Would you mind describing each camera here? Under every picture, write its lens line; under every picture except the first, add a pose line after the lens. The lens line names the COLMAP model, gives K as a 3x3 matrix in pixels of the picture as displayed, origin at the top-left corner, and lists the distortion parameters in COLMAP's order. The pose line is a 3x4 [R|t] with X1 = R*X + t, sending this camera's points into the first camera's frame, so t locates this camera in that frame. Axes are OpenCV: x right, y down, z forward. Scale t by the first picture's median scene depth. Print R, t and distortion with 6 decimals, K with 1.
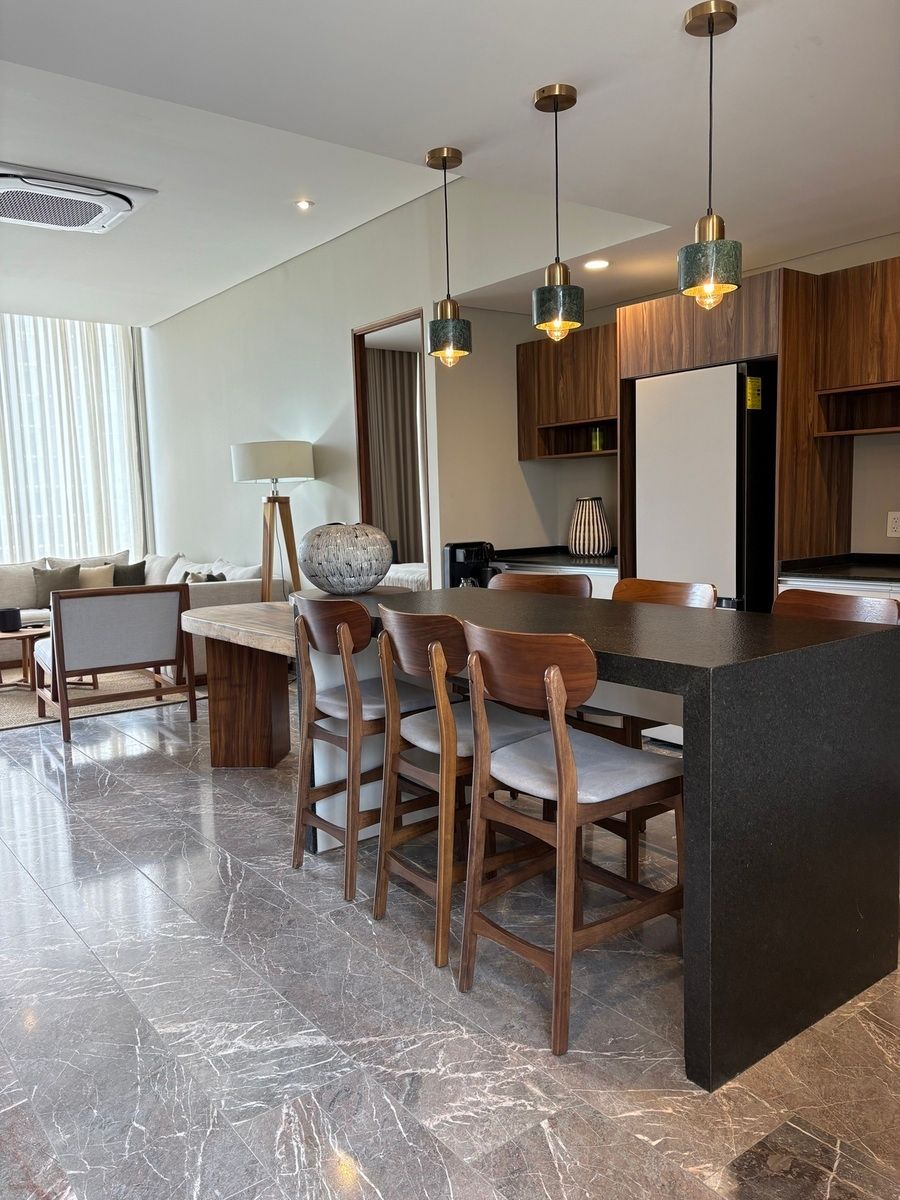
lens RADIAL K [[908.1, 0, 446.7], [0, 908.1, 605.5], [0, 0, 1]] dist [0.047267, -0.045263]
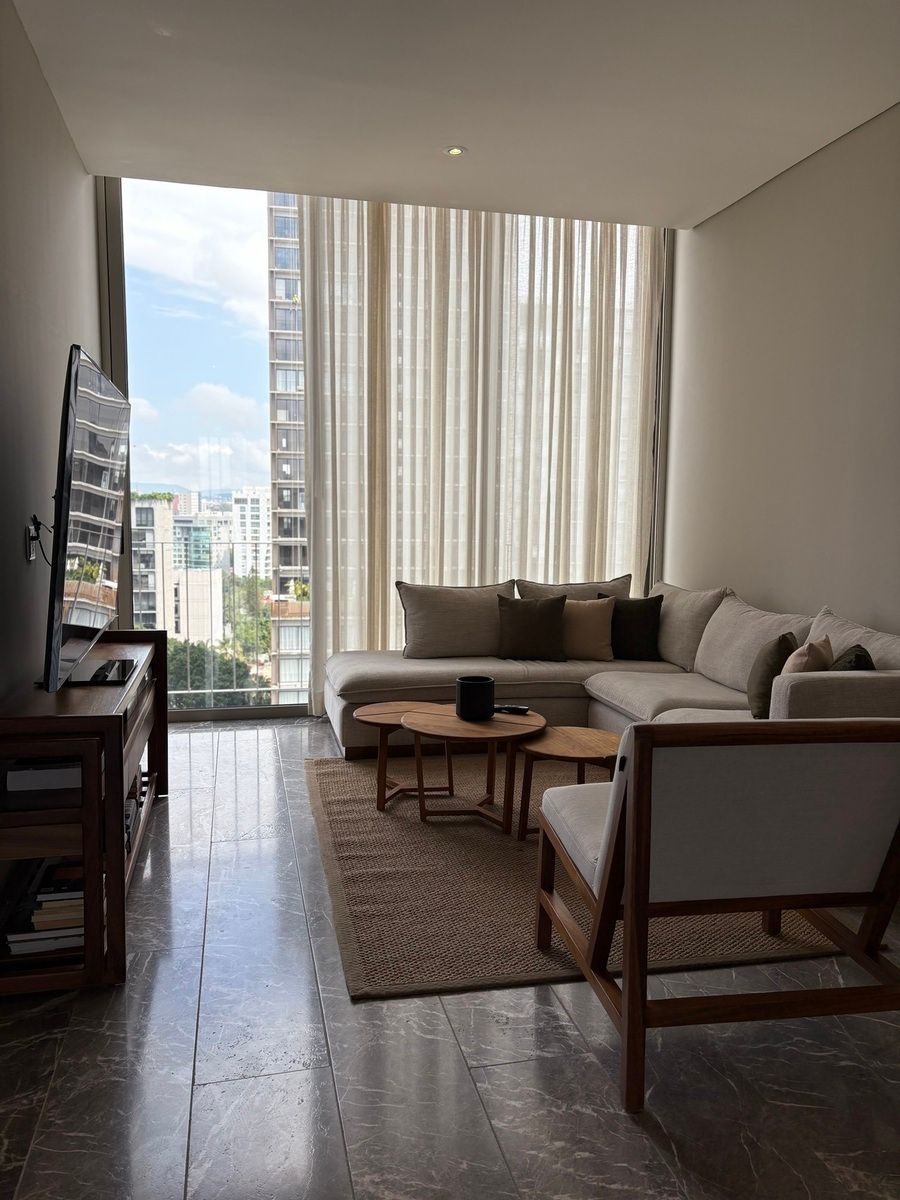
lens RADIAL K [[908.1, 0, 452.0], [0, 908.1, 606.0], [0, 0, 1]] dist [0.047267, -0.045263]
pose [[0.913181, 0.082002, -0.399220, -0.320164], [-0.083319, 0.996423, 0.014088, -0.057863], [0.398948, 0.020398, 0.916747, 0.560056]]
